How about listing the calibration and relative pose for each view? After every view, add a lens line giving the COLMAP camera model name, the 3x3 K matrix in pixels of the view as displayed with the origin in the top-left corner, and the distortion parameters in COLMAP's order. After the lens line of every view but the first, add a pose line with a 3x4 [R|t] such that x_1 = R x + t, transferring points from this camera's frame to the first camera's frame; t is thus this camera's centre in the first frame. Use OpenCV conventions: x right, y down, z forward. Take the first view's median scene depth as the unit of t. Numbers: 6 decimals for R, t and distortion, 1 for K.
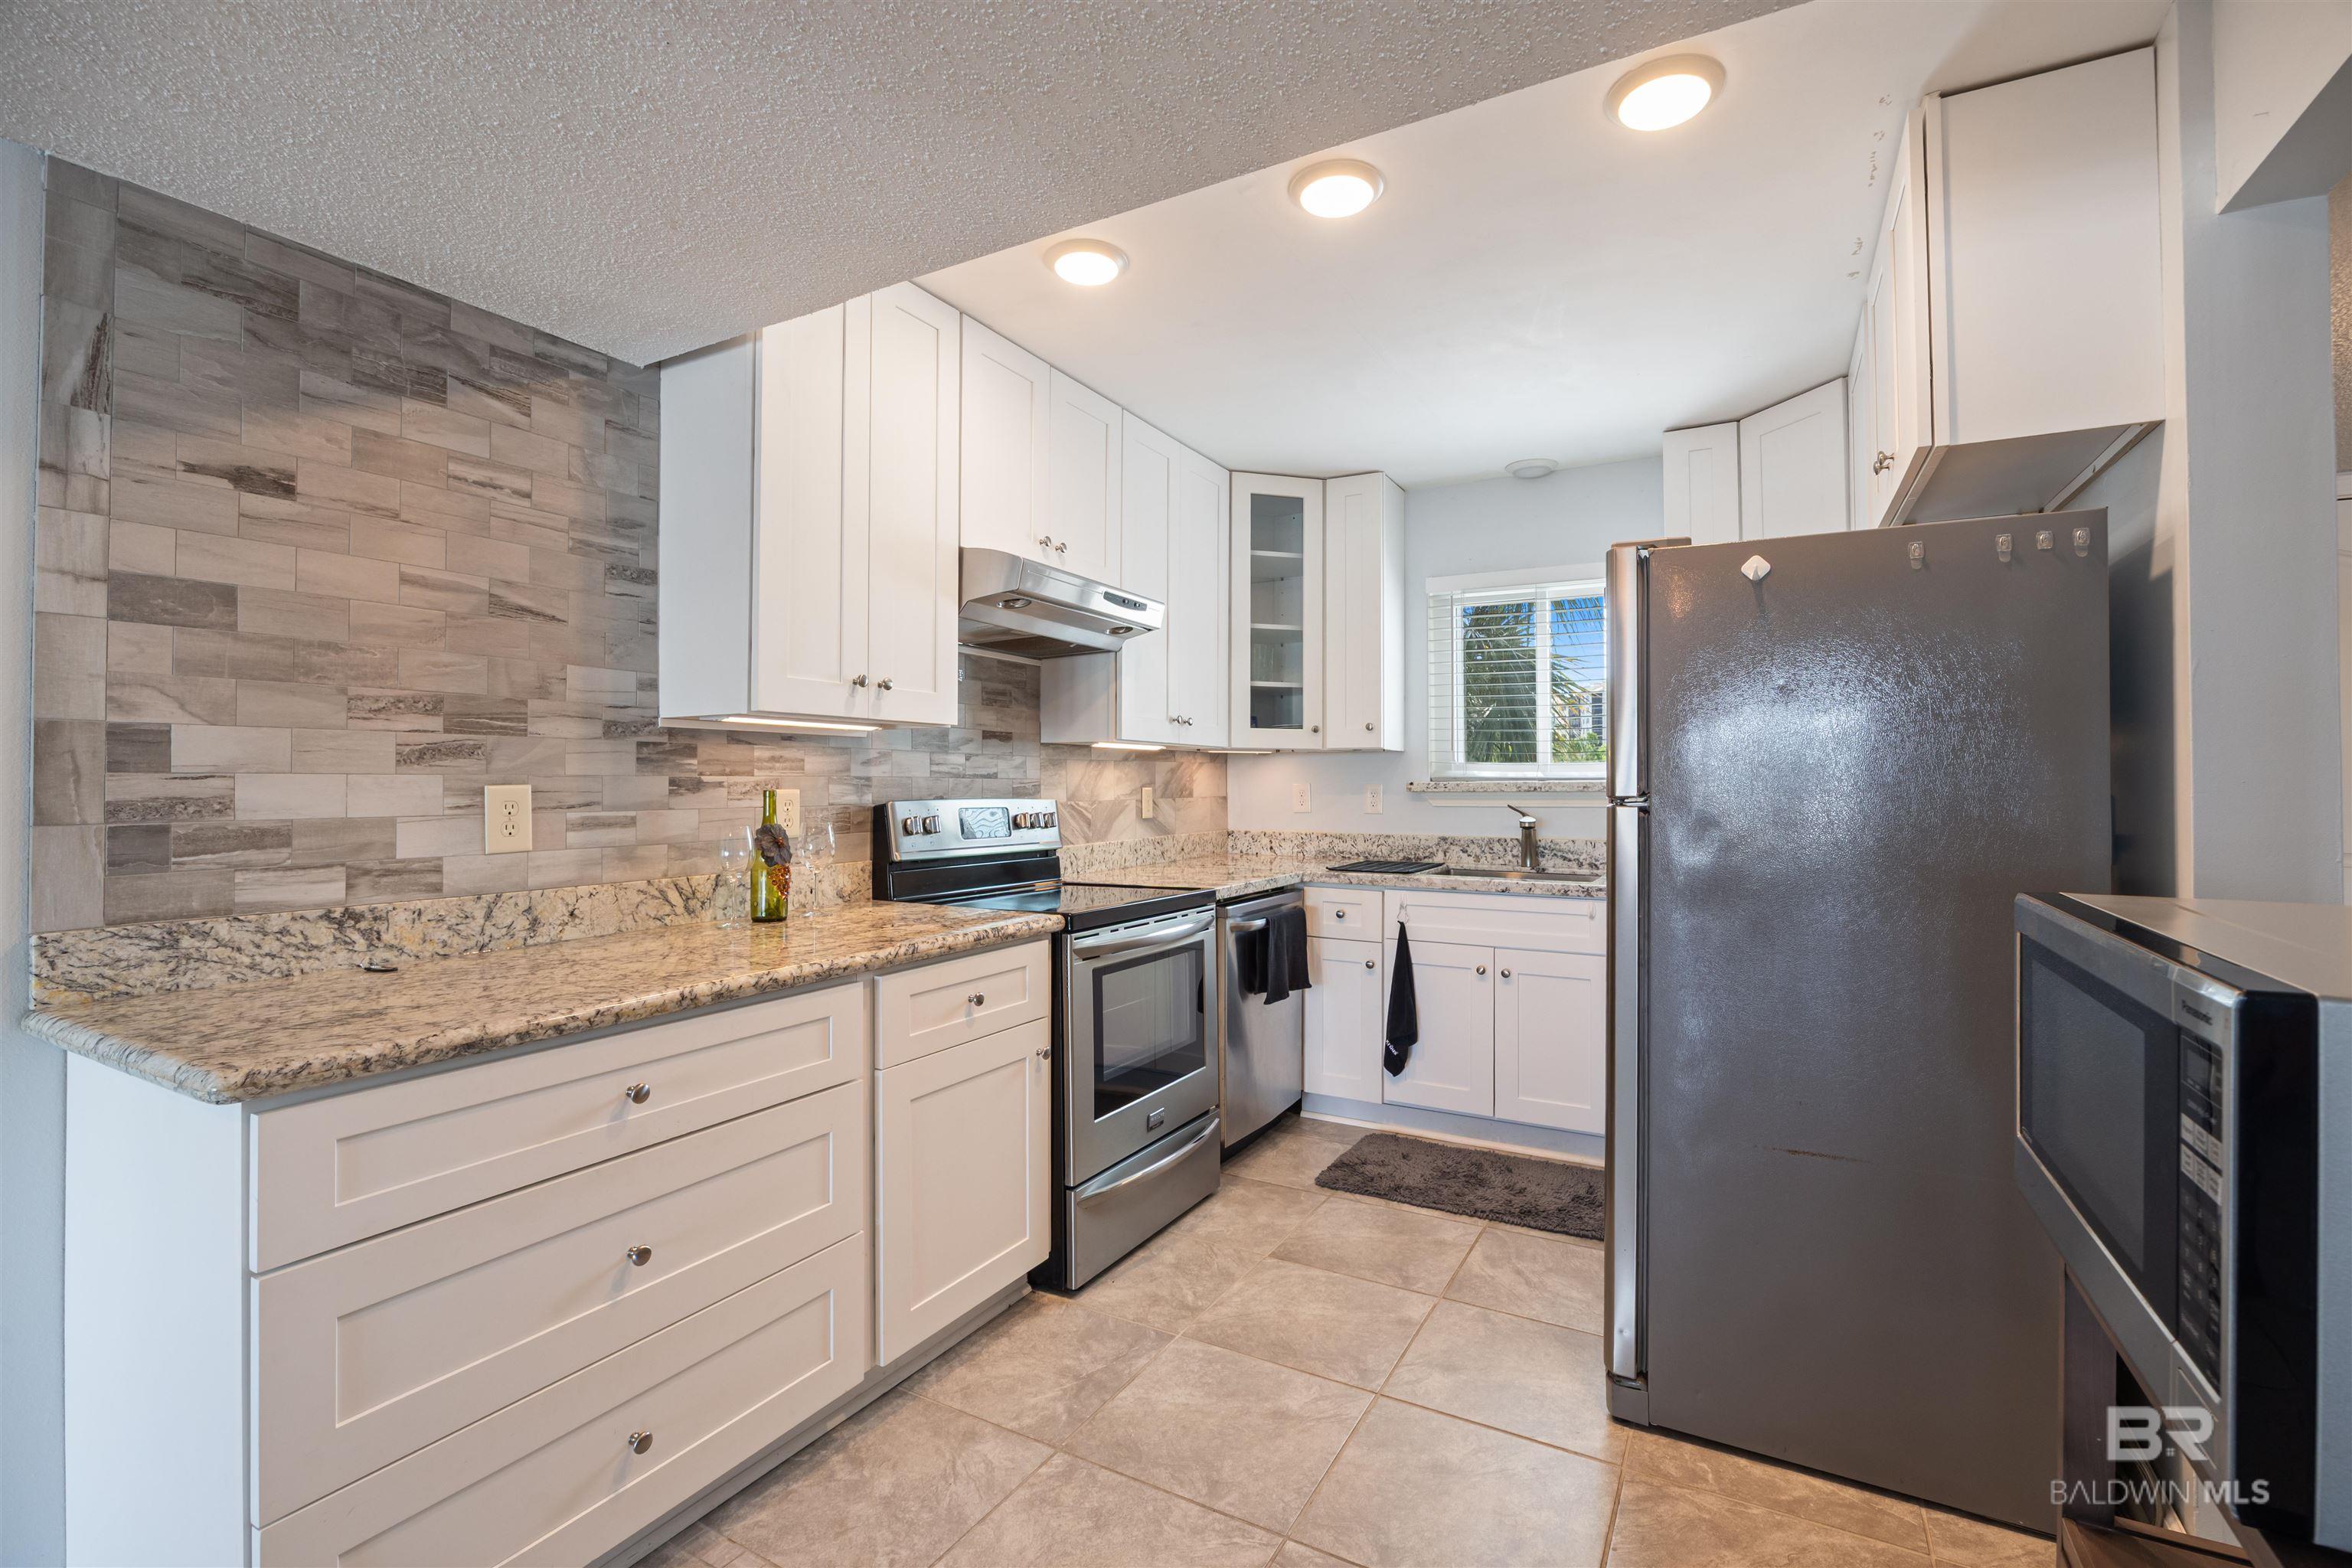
lens RADIAL K [[1044.0, 0, 1168.0], [0, 1044.0, 763.6], [0, 0, 1]] dist [-0.011945, 0.000711]
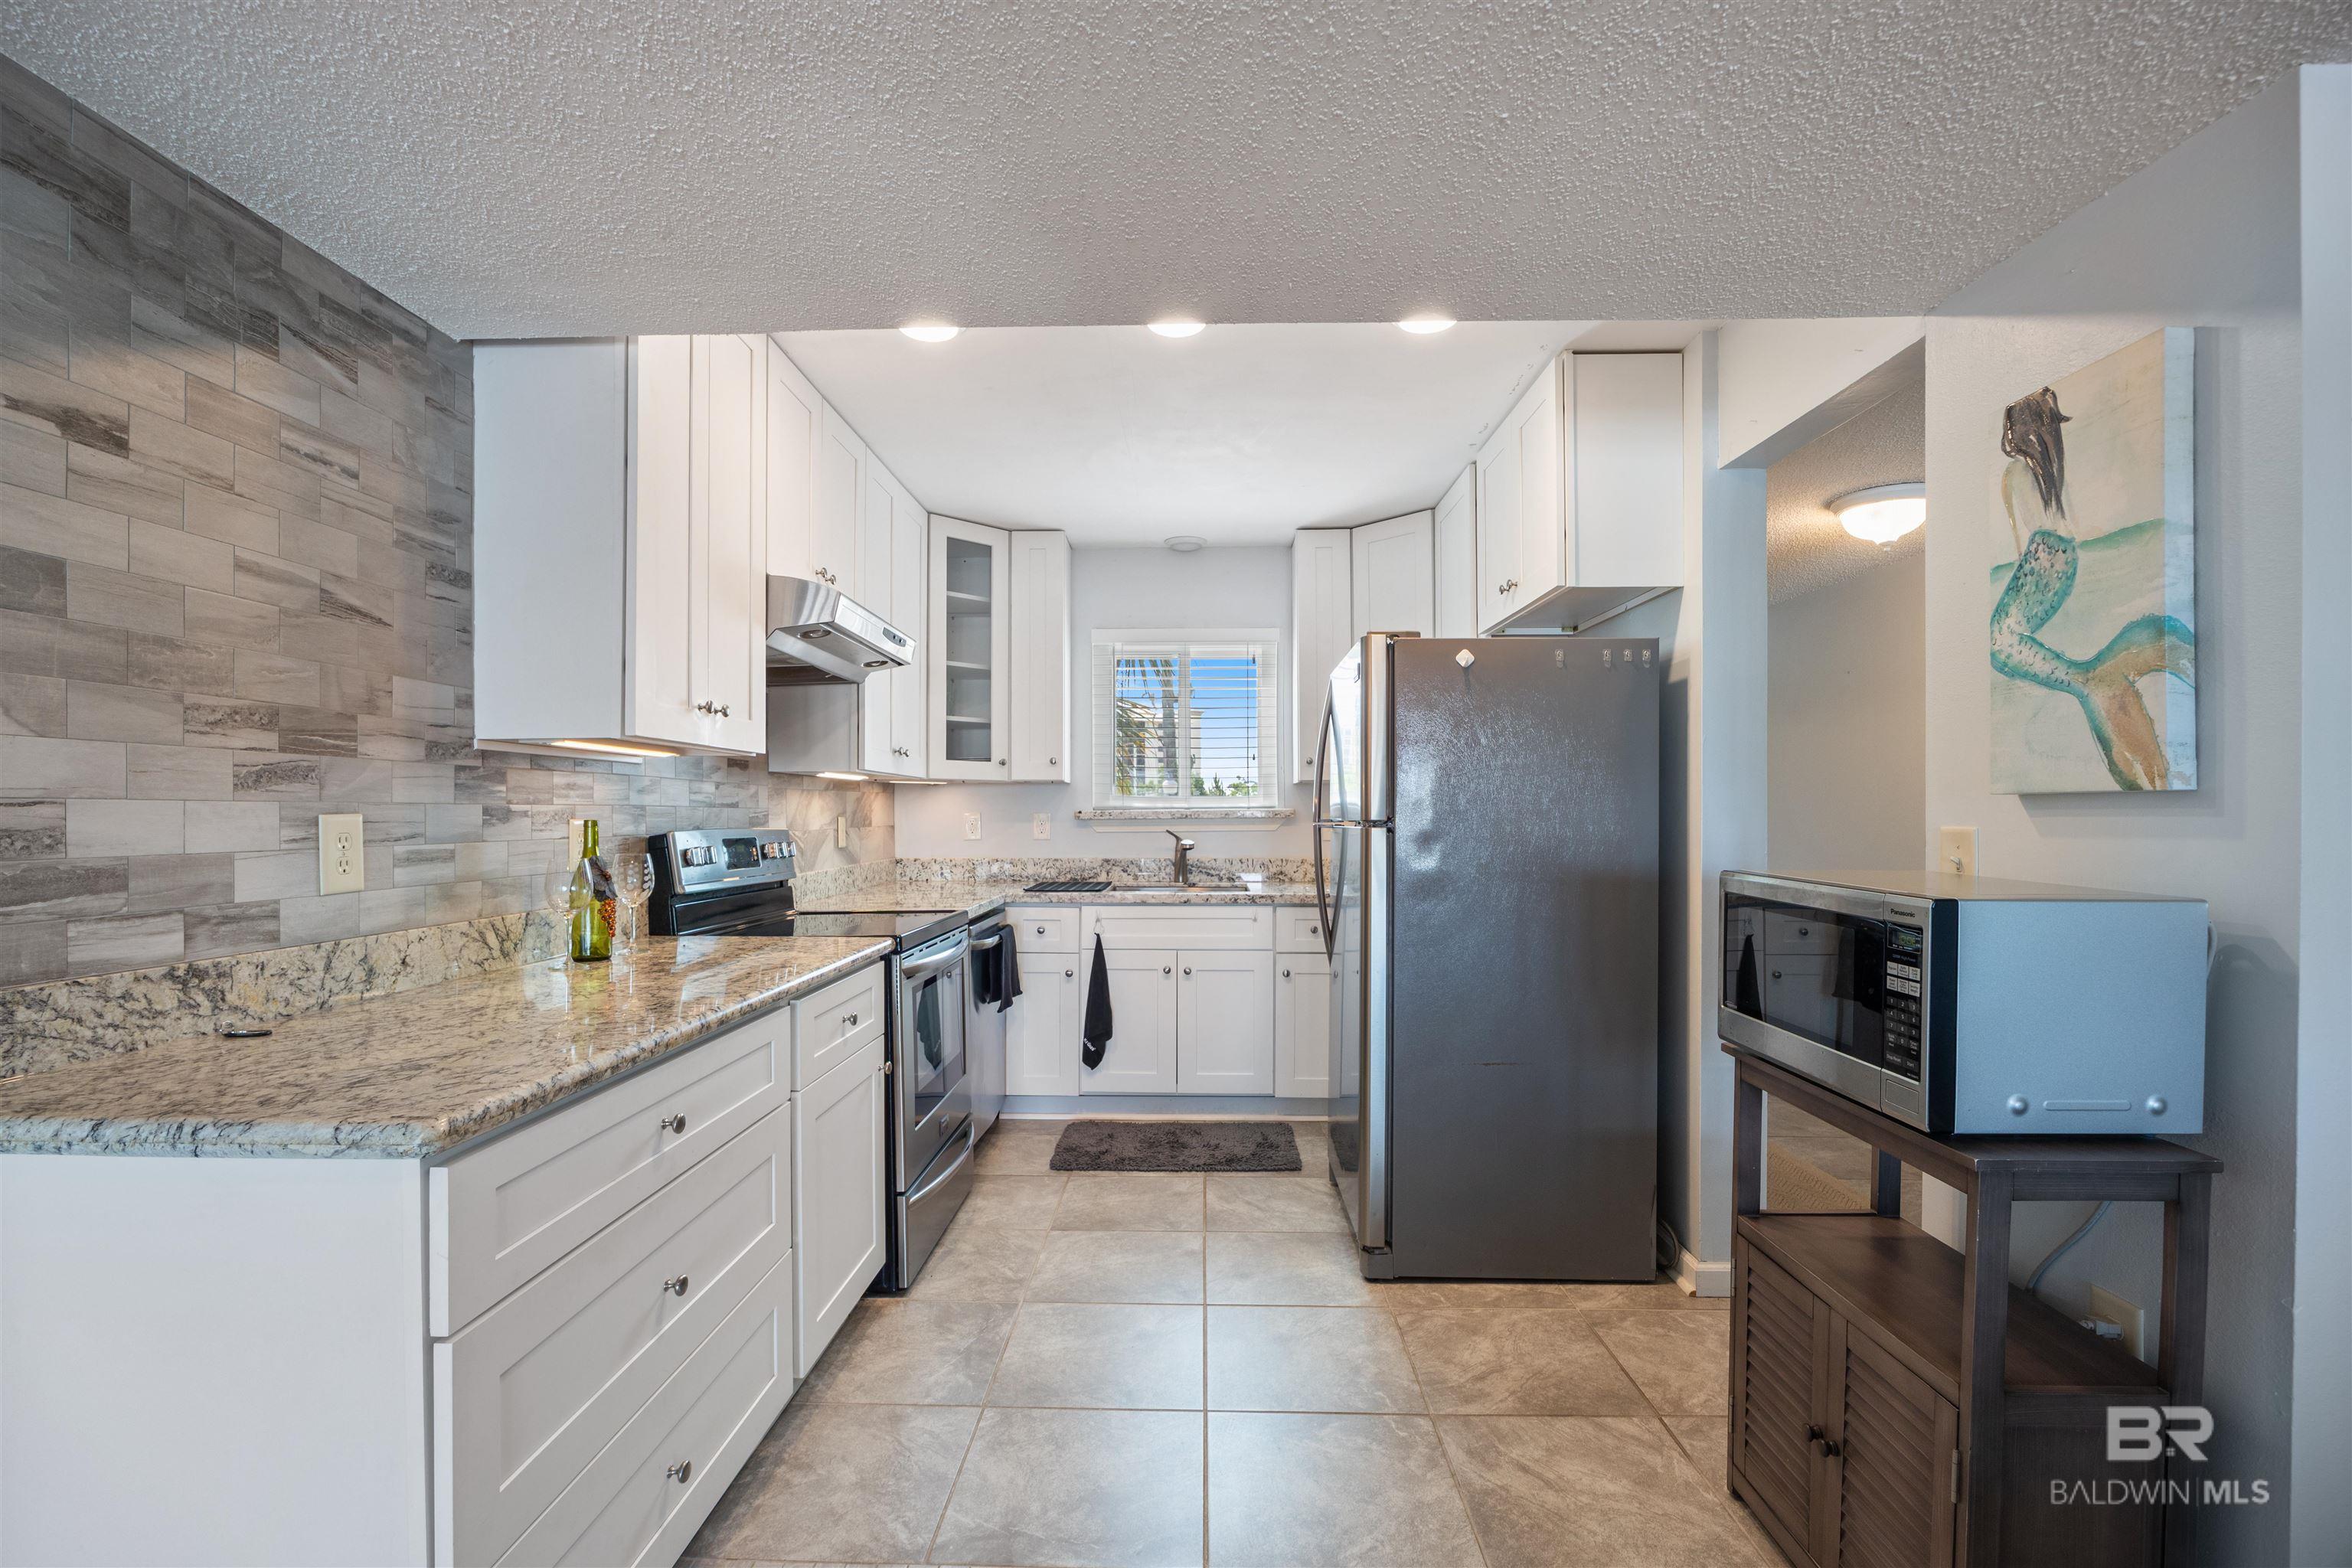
lens RADIAL K [[1044.0, 0, 1160.1], [0, 1044.0, 809.9], [0, 0, 1]] dist [-0.011945, 0.000711]
pose [[0.886738, -0.001382, 0.462271, -0.419783], [-0.005303, 0.999899, 0.013160, 0.002469], [-0.462242, -0.014121, 0.886641, -0.065738]]
